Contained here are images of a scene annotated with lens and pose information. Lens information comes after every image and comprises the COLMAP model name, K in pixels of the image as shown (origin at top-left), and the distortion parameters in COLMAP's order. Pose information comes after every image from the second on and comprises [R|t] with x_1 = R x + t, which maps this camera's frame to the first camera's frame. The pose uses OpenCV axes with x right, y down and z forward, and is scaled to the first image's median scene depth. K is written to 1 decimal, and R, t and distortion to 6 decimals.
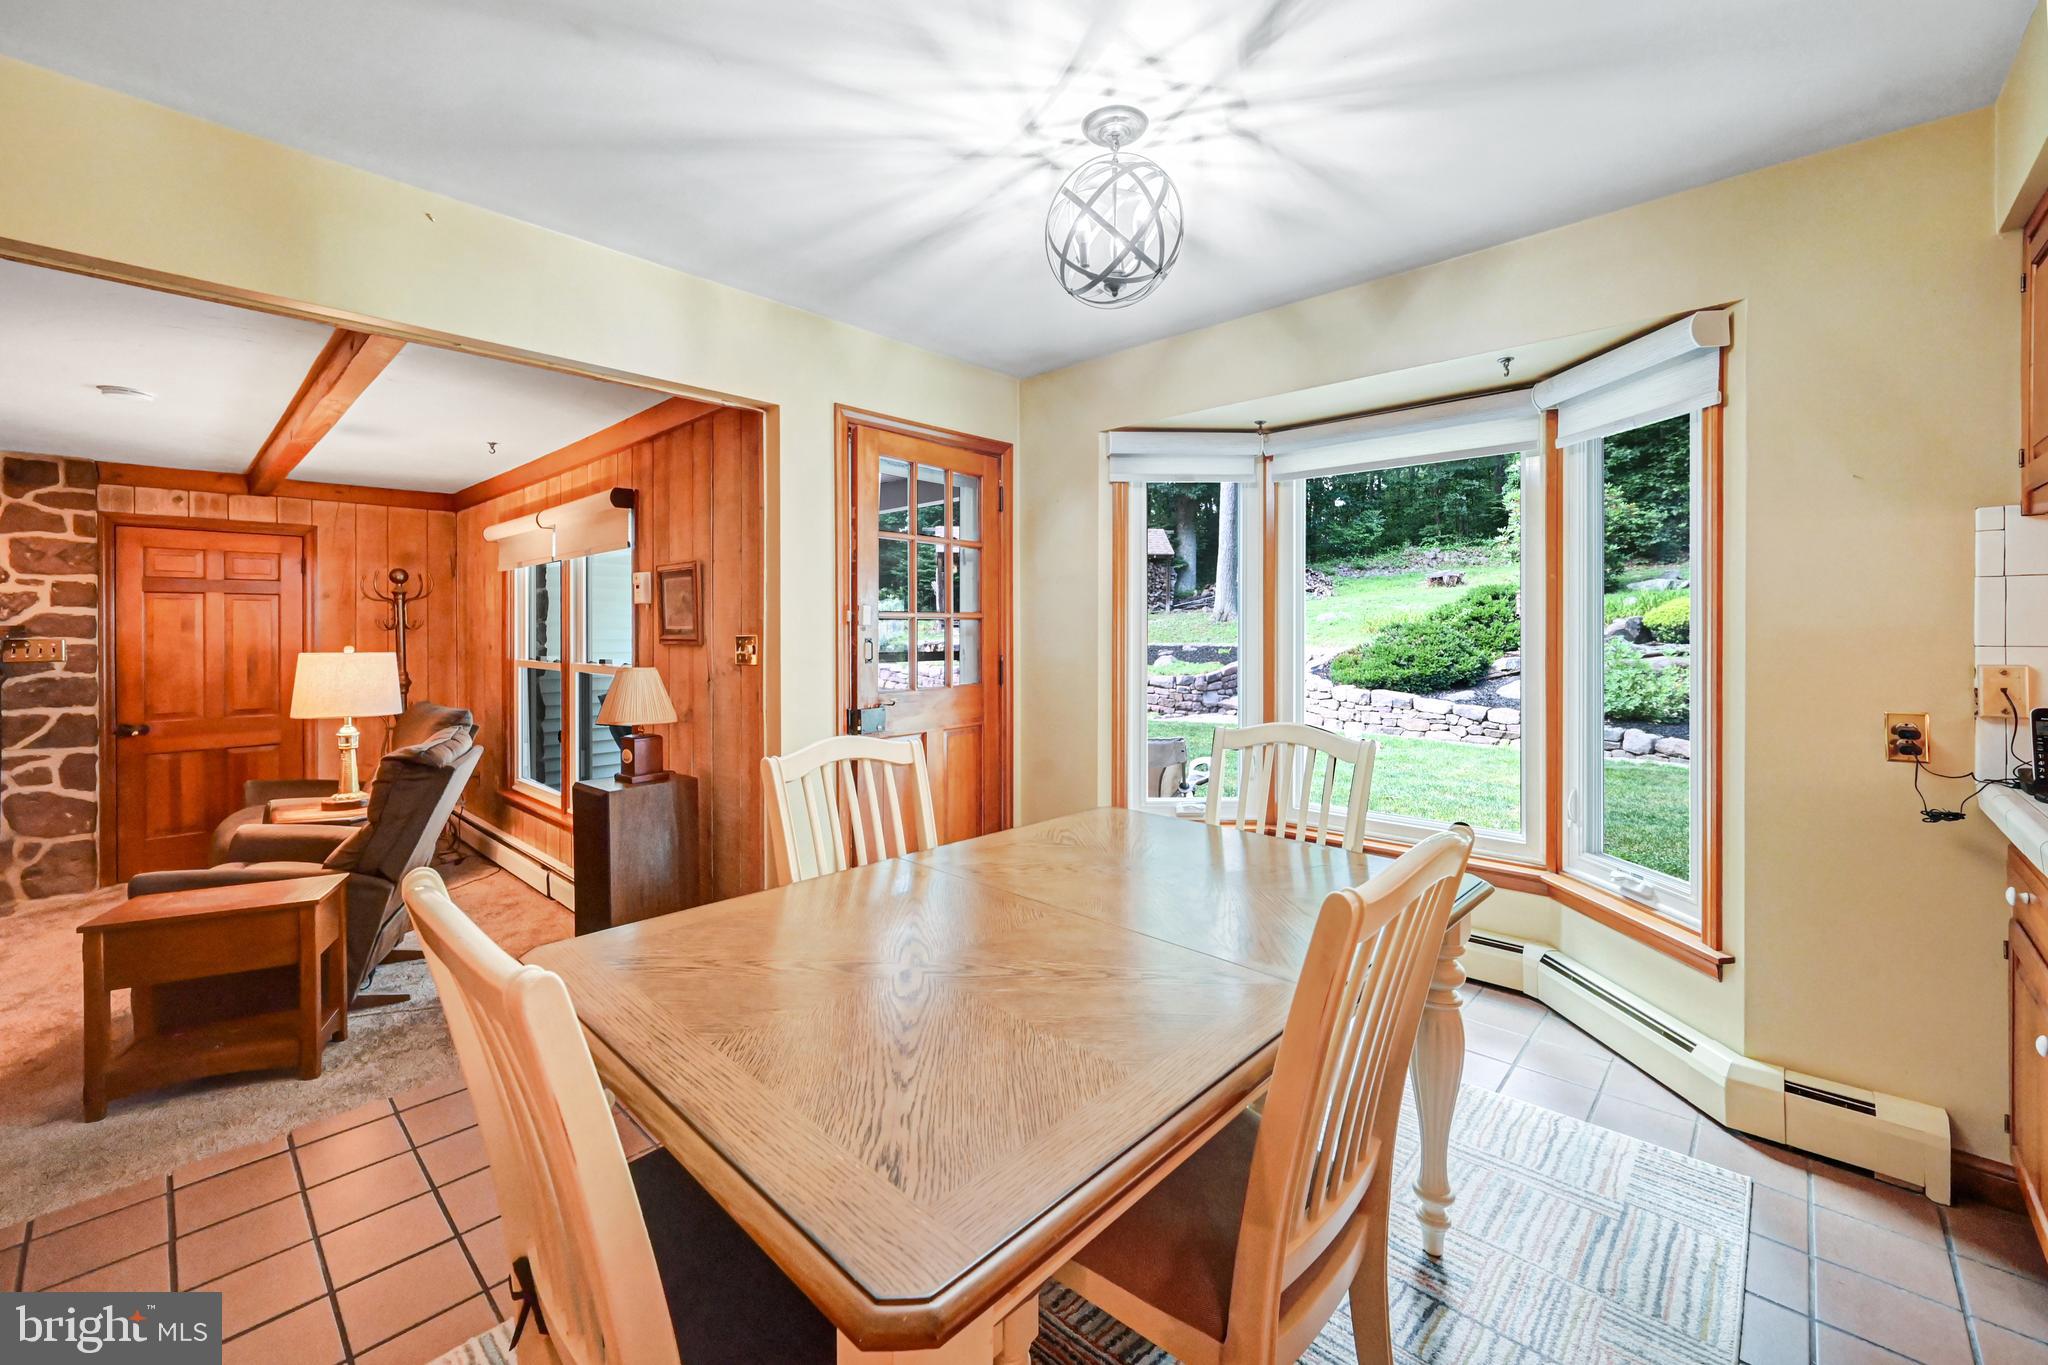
lens RADIAL K [[826.9, 0, 1027.3], [0, 826.9, 630.7], [0, 0, 1]] dist [-0.000421, -0.000028]
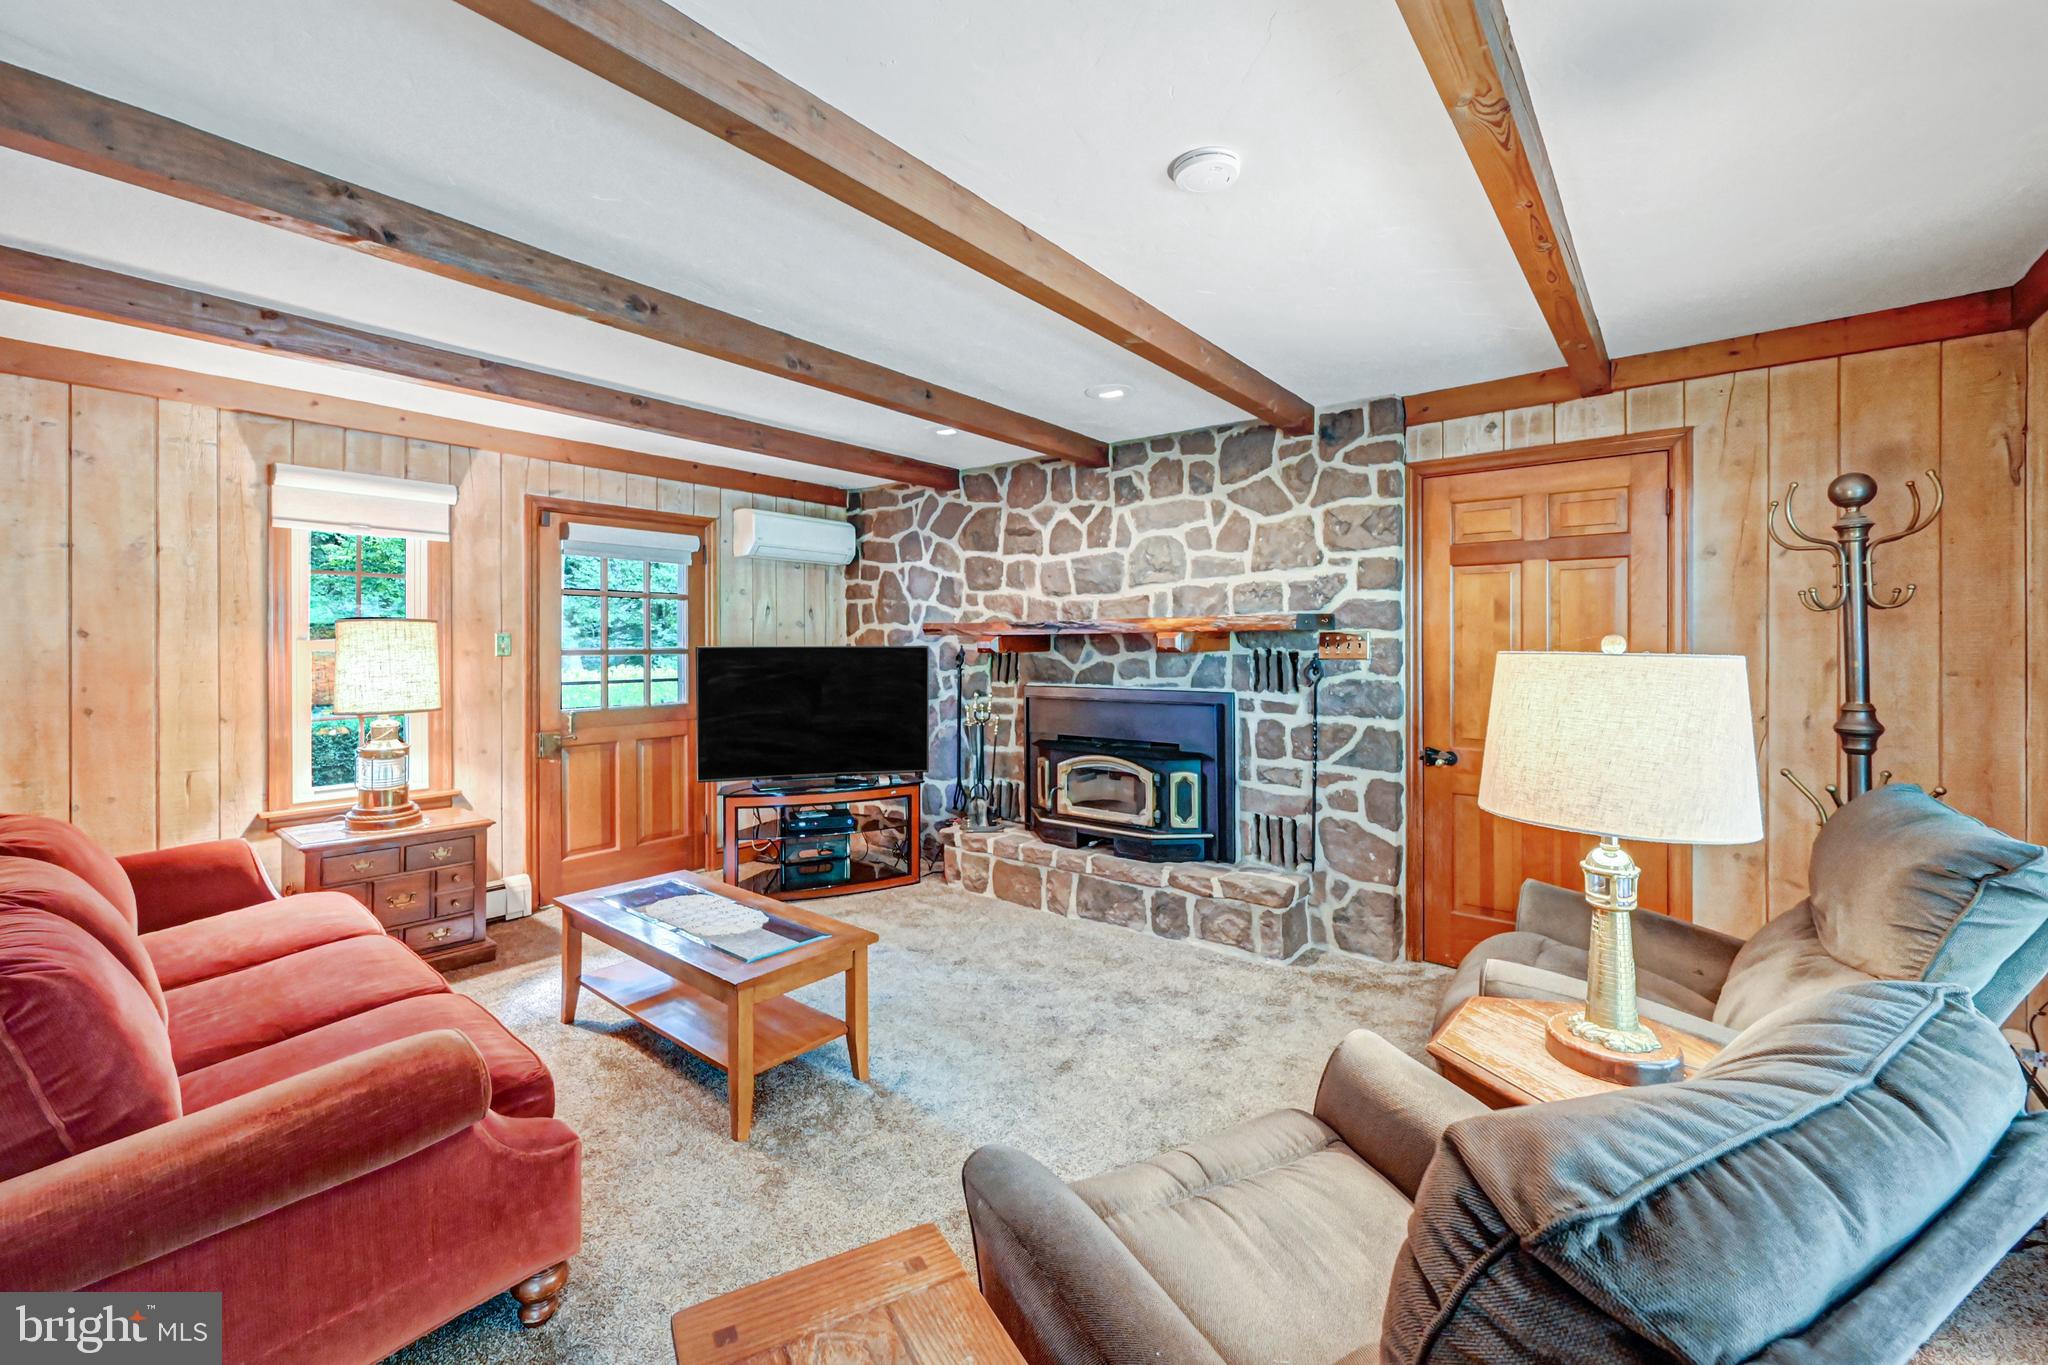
lens RADIAL K [[826.9, 0, 1008.7], [0, 826.9, 645.3], [0, 0, 1]] dist [-0.000421, -0.000028]
pose [[0.058313, 0.006812, -0.998275, -0.384749], [0.000027, 0.999977, 0.006825, 0.017230], [0.998298, -0.000425, 0.058312, 0.587479]]
